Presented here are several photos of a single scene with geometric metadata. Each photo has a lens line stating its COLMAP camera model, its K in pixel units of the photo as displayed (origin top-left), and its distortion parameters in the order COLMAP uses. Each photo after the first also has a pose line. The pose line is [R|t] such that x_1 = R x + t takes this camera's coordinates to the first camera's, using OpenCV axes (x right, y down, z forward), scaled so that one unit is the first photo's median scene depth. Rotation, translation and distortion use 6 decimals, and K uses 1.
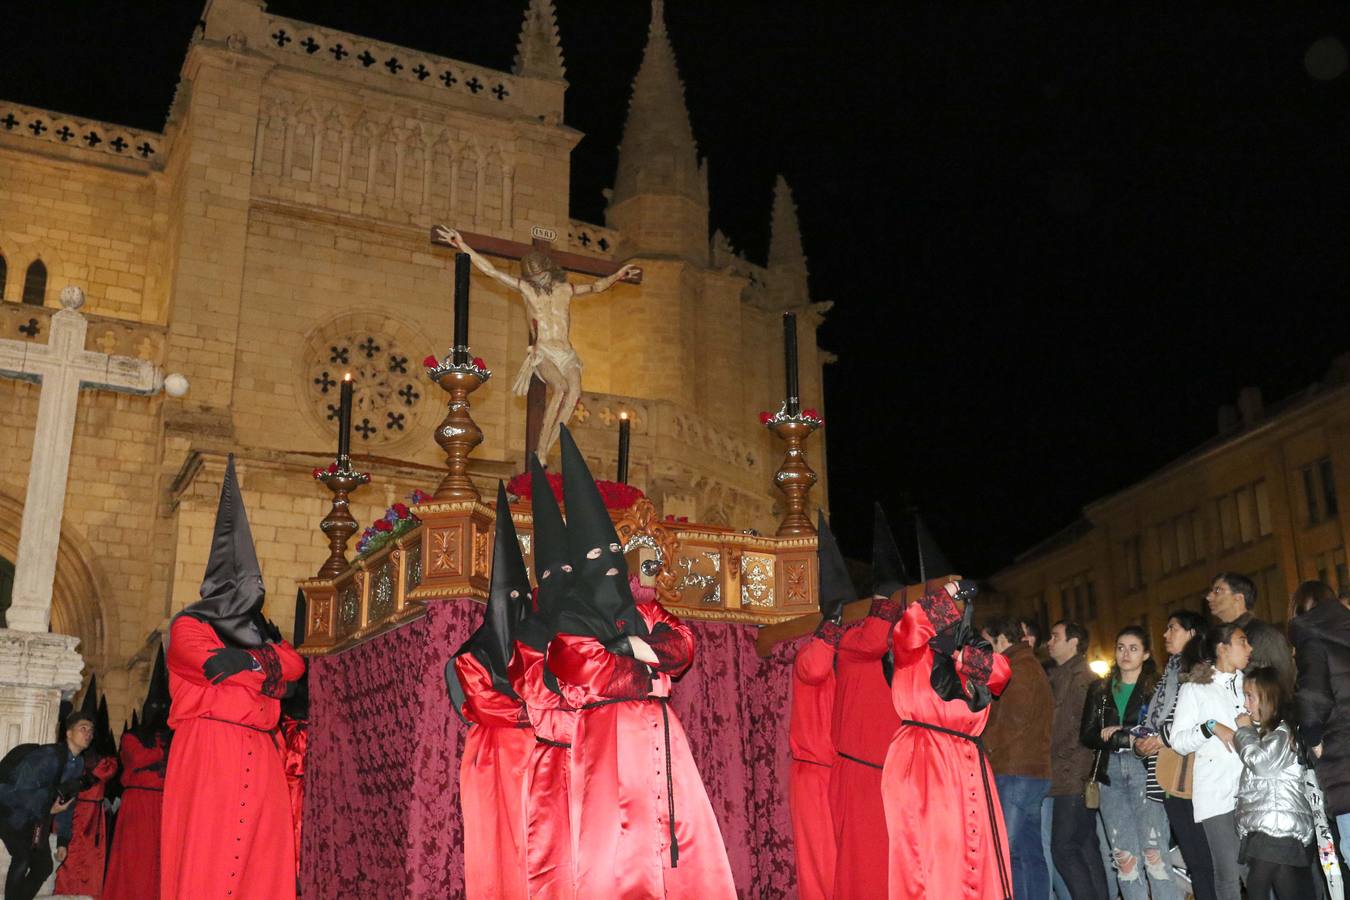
lens RADIAL K [[1454.0, 0, 675.0], [0, 1454.0, 450.0], [0, 0, 1]] dist [-0.097325, 0.061308]
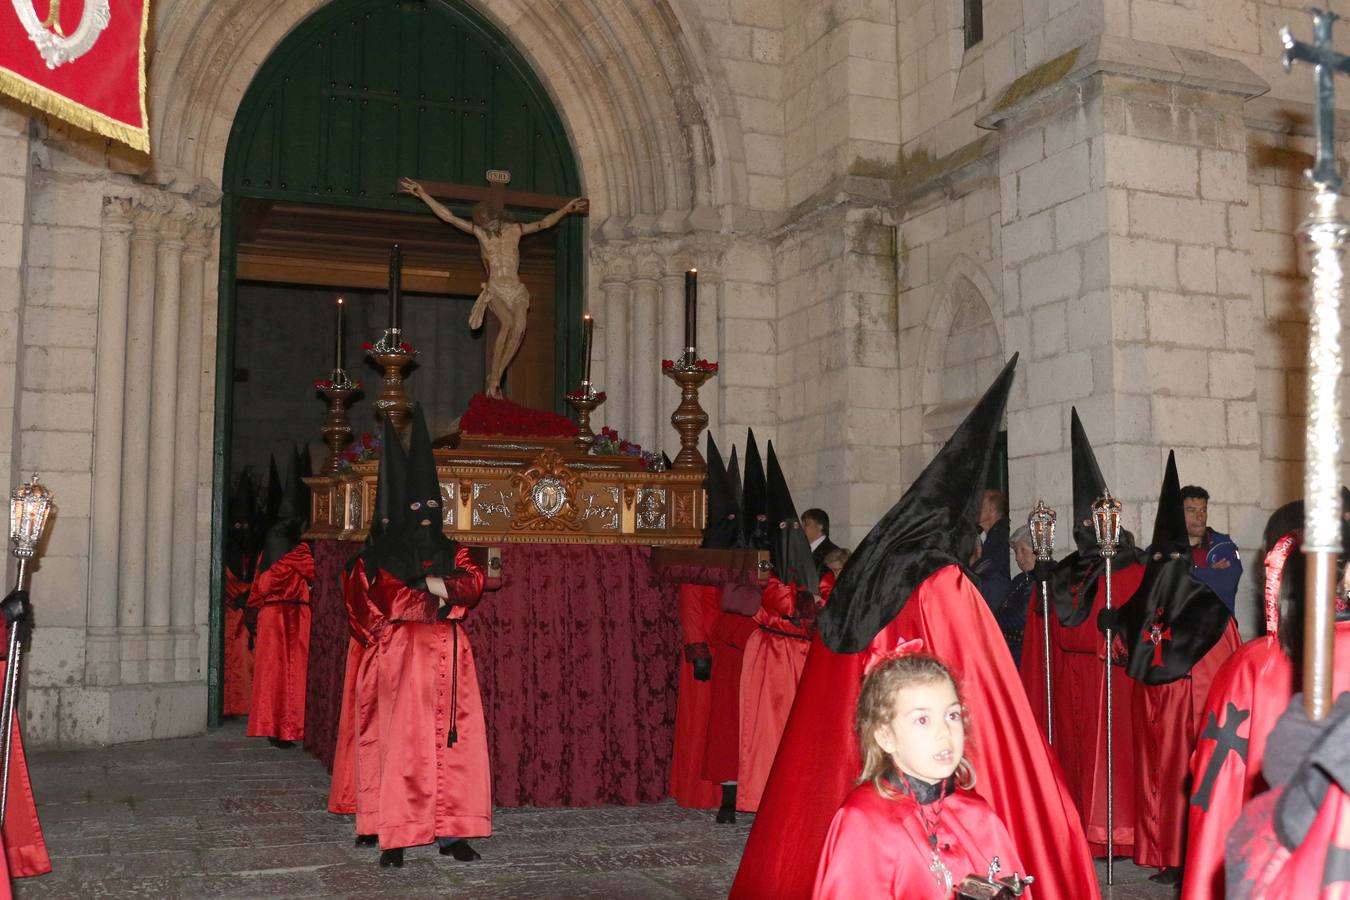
lens RADIAL K [[1454.0, 0, 675.0], [0, 1454.0, 450.0], [0, 0, 1]] dist [-0.097325, 0.061308]
pose [[0.996288, -0.001951, -0.086066, -0.313008], [0.019998, 0.977639, 0.209335, 0.103101], [0.083733, -0.210279, 0.974049, 0.462868]]
